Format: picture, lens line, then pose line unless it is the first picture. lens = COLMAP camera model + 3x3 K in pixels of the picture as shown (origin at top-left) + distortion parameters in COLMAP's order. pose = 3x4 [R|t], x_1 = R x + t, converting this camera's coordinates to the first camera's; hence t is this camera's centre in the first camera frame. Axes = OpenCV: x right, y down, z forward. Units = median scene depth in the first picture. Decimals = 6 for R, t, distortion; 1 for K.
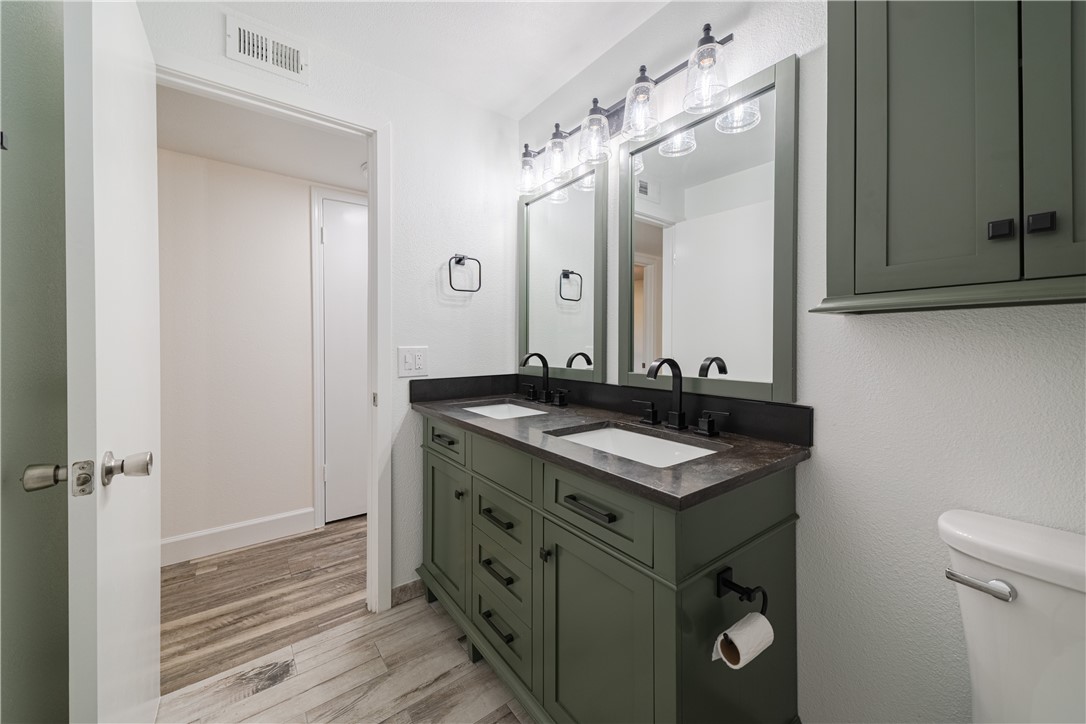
lens RADIAL K [[407.4, 0, 537.8], [0, 407.4, 350.7], [0, 0, 1]] dist [0.002816, 0.000290]
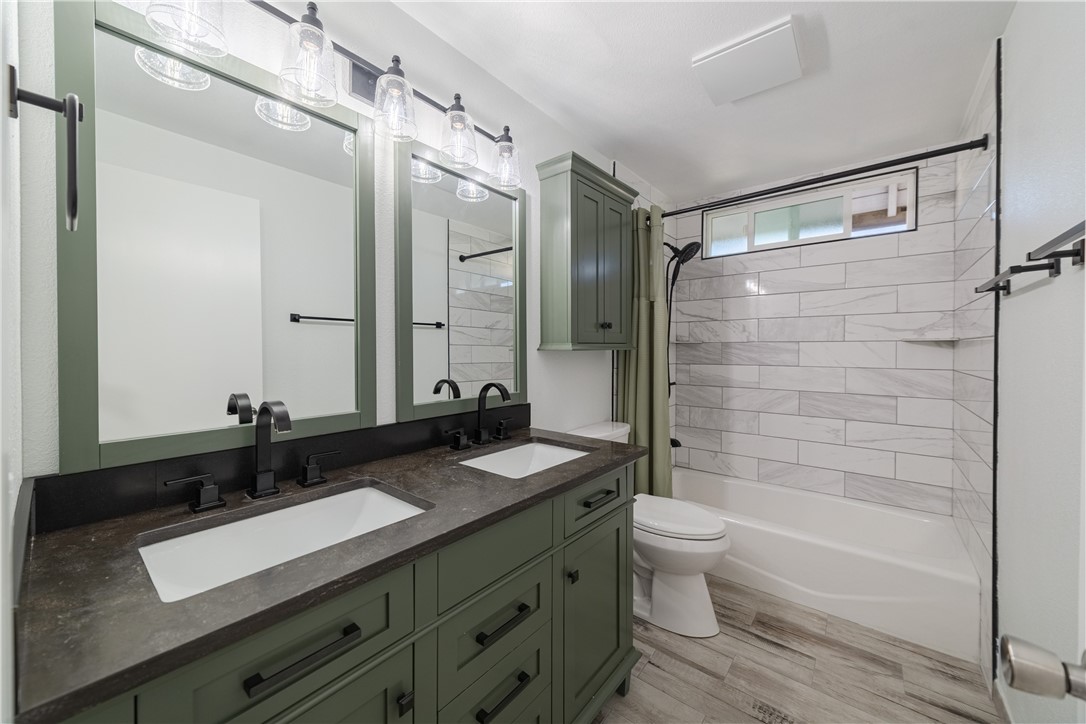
lens RADIAL K [[407.4, 0, 537.8], [0, 407.4, 350.7], [0, 0, 1]] dist [0.002816, 0.000290]
pose [[-0.227666, -0.009282, 0.973695, -0.969500], [0.013307, 0.999832, 0.012643, -0.097972], [-0.973648, 0.015835, -0.227504, 1.306882]]
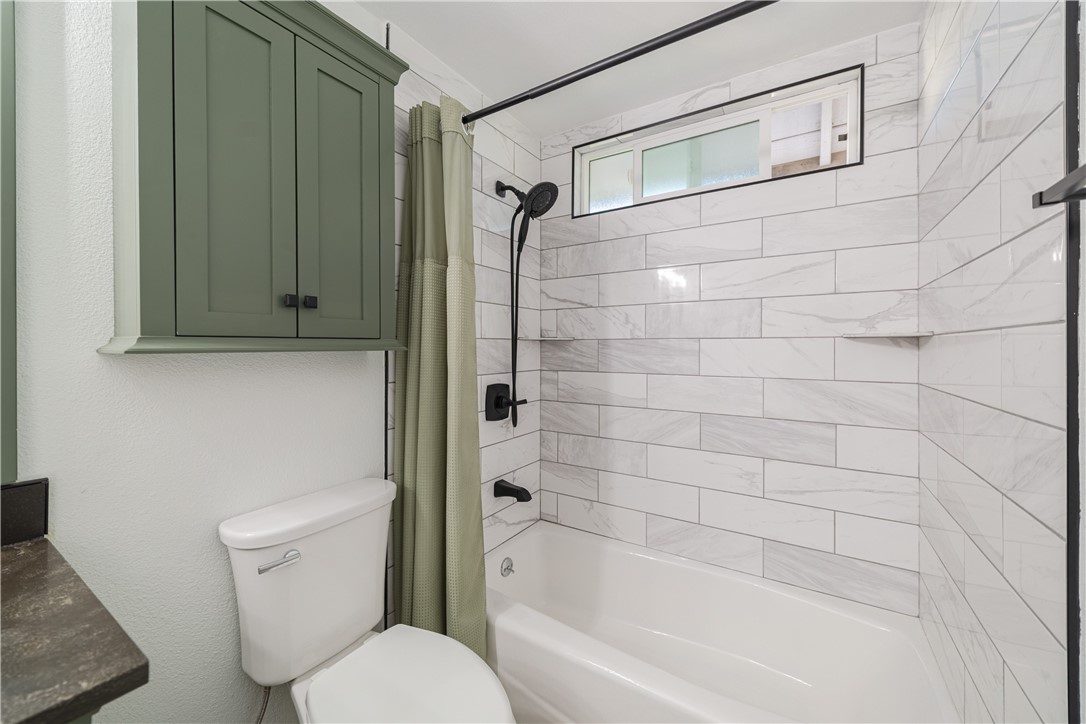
lens RADIAL K [[417.7, 0, 539.2], [0, 417.7, 344.0], [0, 0, 1]] dist [0.003798, 0.000162]
pose [[-0.342262, 0.003305, 0.939599, -0.306630], [0.010640, 0.999943, 0.000358, -0.085285], [-0.939544, 0.010120, -0.342278, 0.420681]]
